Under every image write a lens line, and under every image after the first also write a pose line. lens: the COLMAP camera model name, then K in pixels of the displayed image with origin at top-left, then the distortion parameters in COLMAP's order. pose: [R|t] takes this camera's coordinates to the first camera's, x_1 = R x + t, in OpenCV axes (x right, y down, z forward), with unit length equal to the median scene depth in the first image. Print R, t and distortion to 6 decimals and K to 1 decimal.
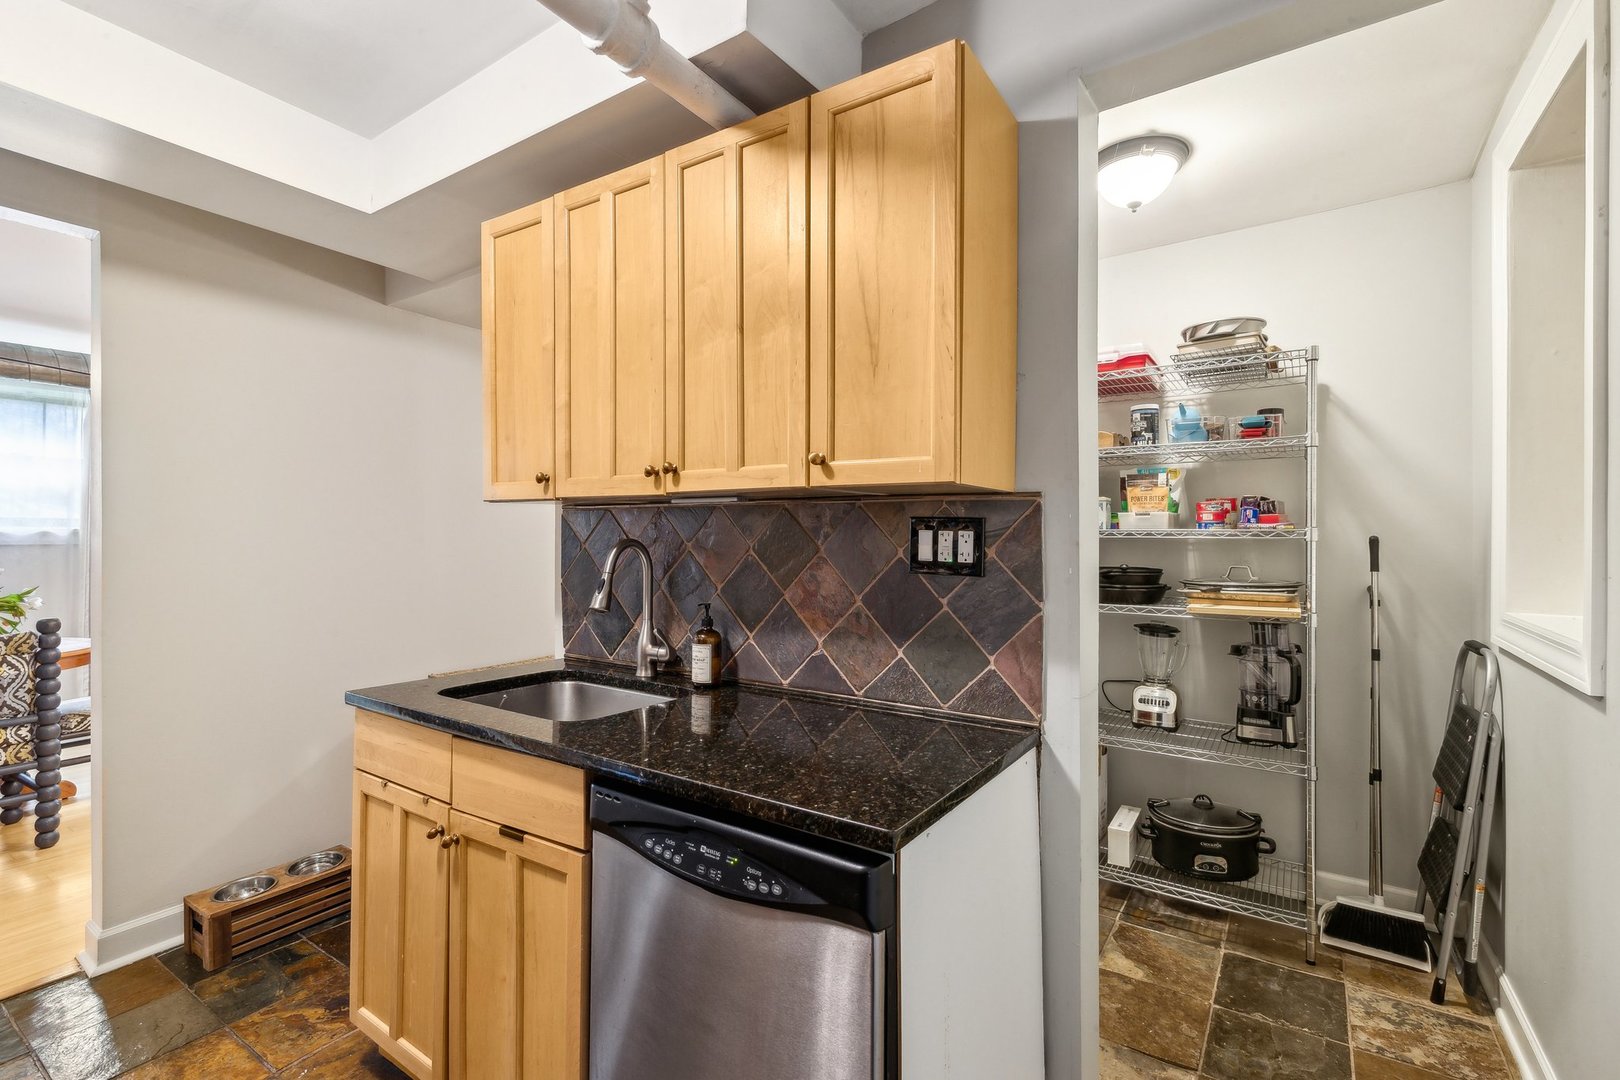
lens RADIAL K [[718.1, 0, 810.0], [0, 718.1, 540.0], [0, 0, 1]] dist [-0.002078, -0.000897]
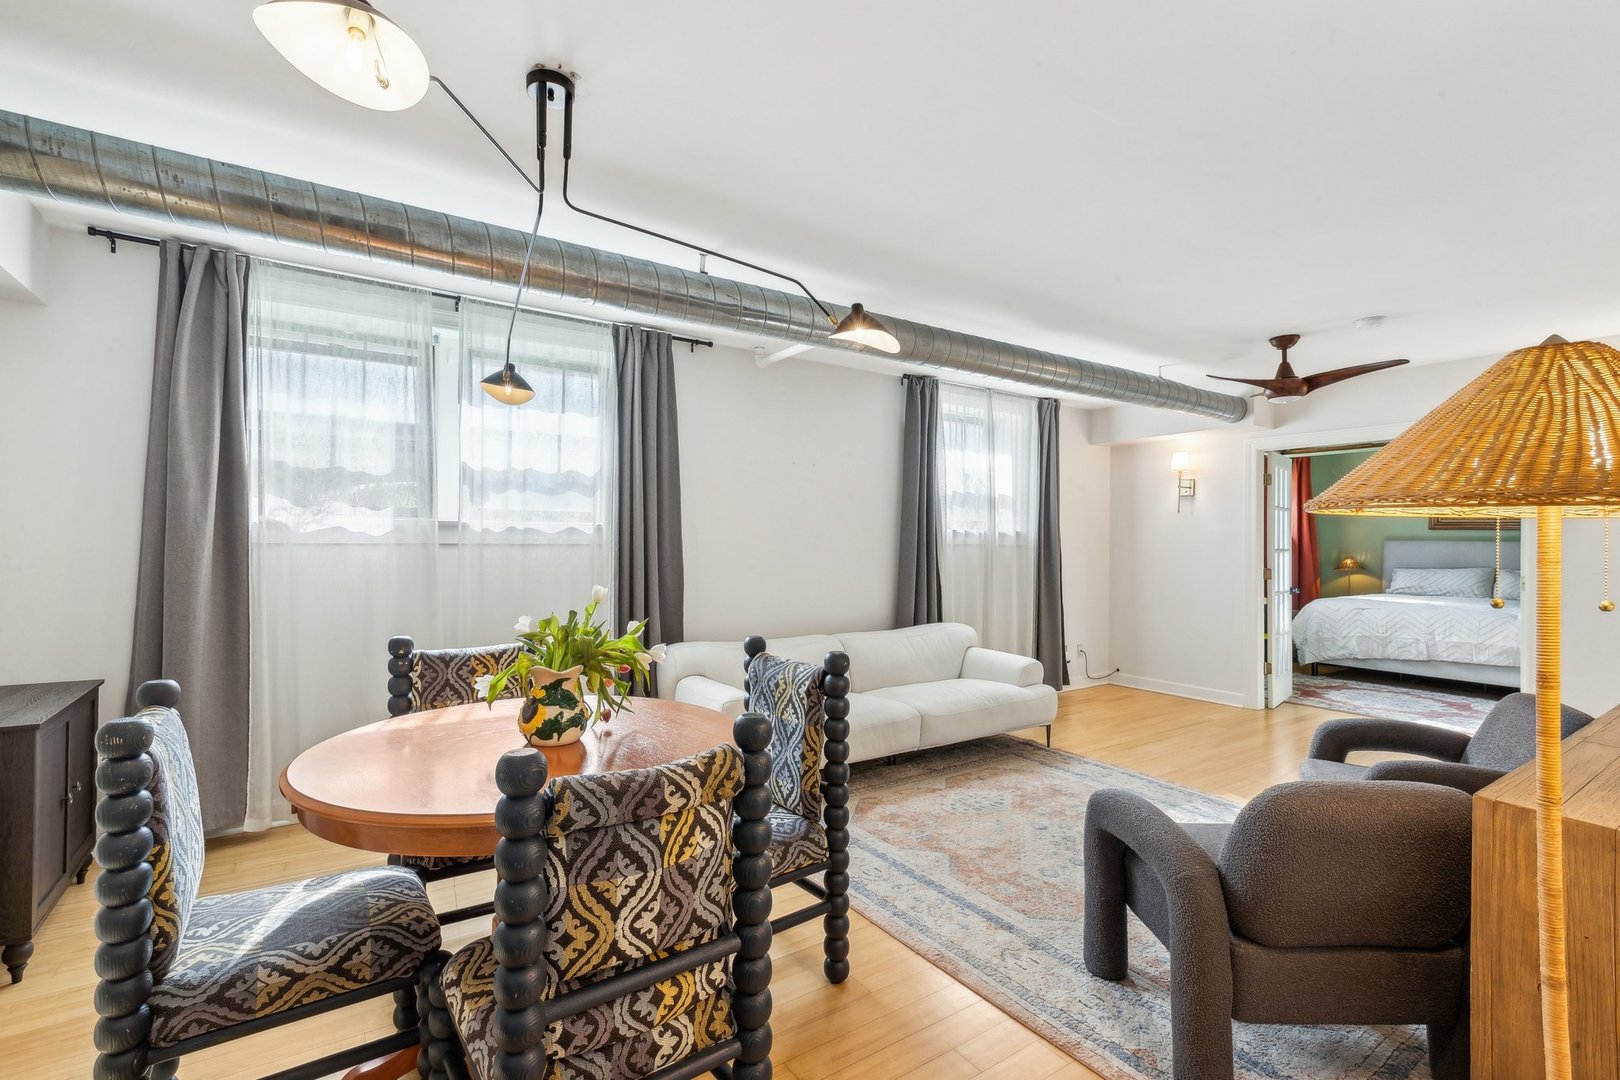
lens RADIAL K [[719.7, 0, 809.3], [0, 719.7, 547.2], [0, 0, 1]] dist [-0.001613, -0.000399]
pose [[0.925360, 0.011538, -0.378914, -1.325631], [-0.008892, 0.999922, 0.008733, 0.000175], [0.378985, -0.004712, 0.925391, 0.918227]]
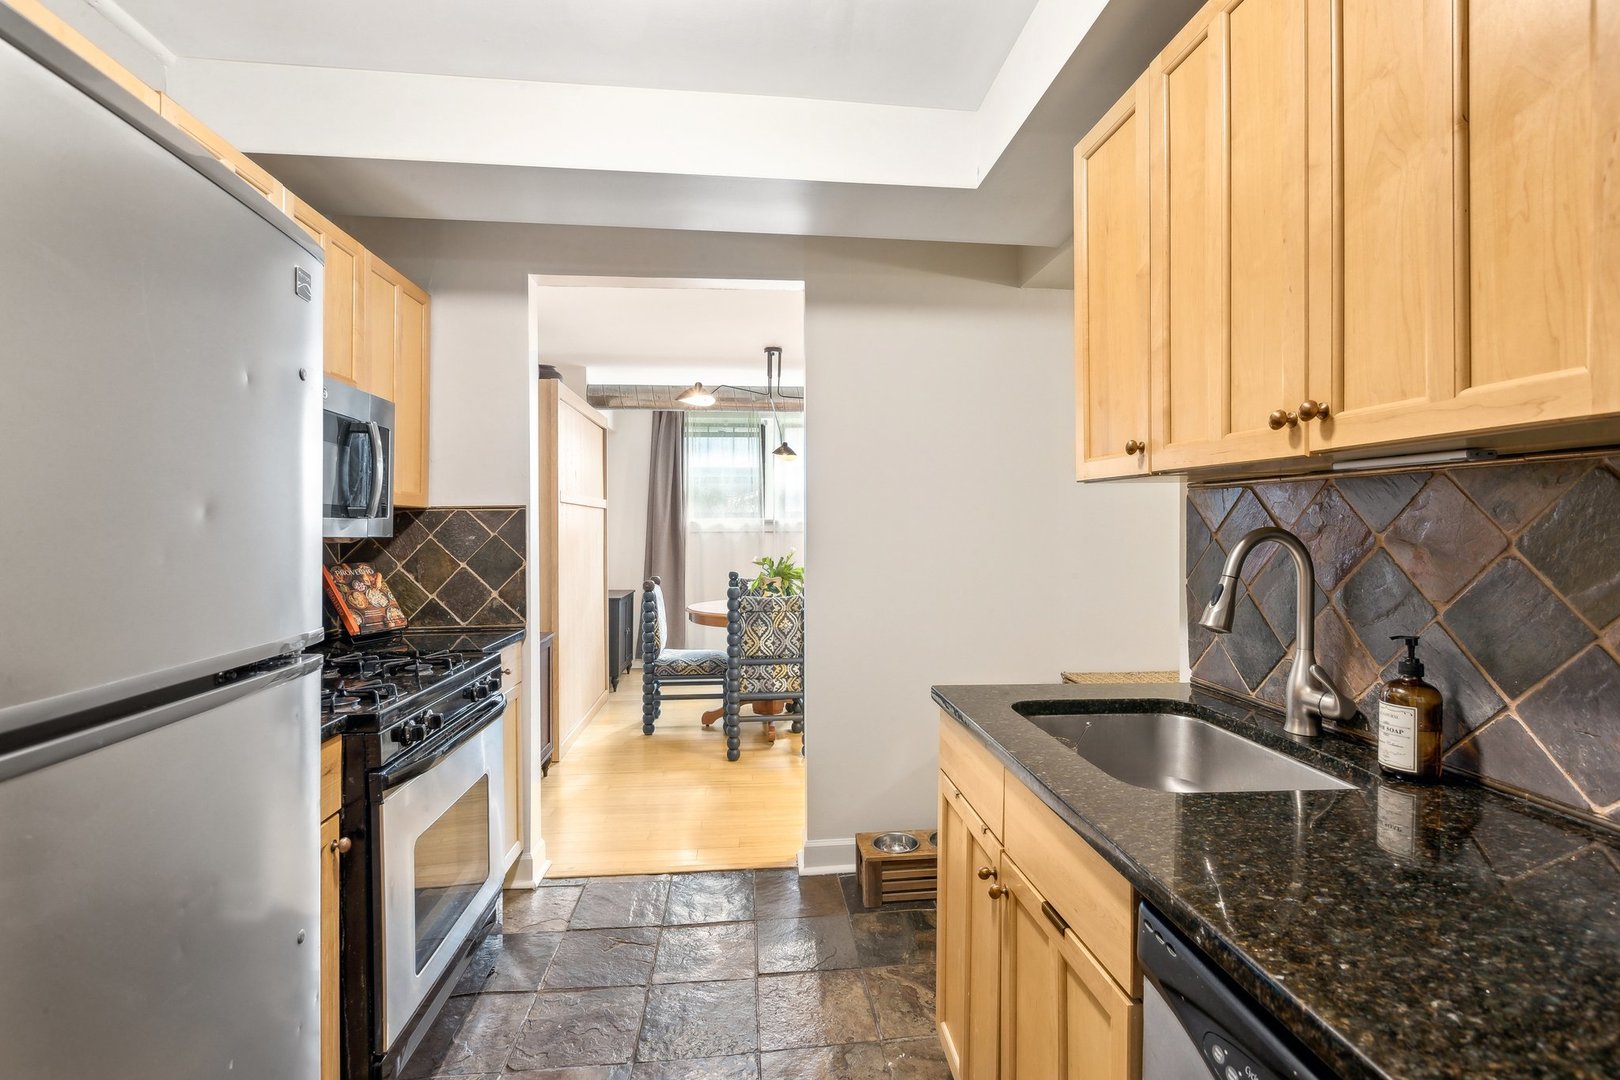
lens RADIAL K [[731.7, 0, 818.0], [0, 731.7, 531.2], [0, 0, 1]] dist [0.000759, -0.001288]
pose [[0.626194, 0.003631, -0.779659, 0.019993], [-0.000603, 0.999991, 0.004174, -0.000513], [0.779667, -0.002144, 0.626191, 0.240676]]
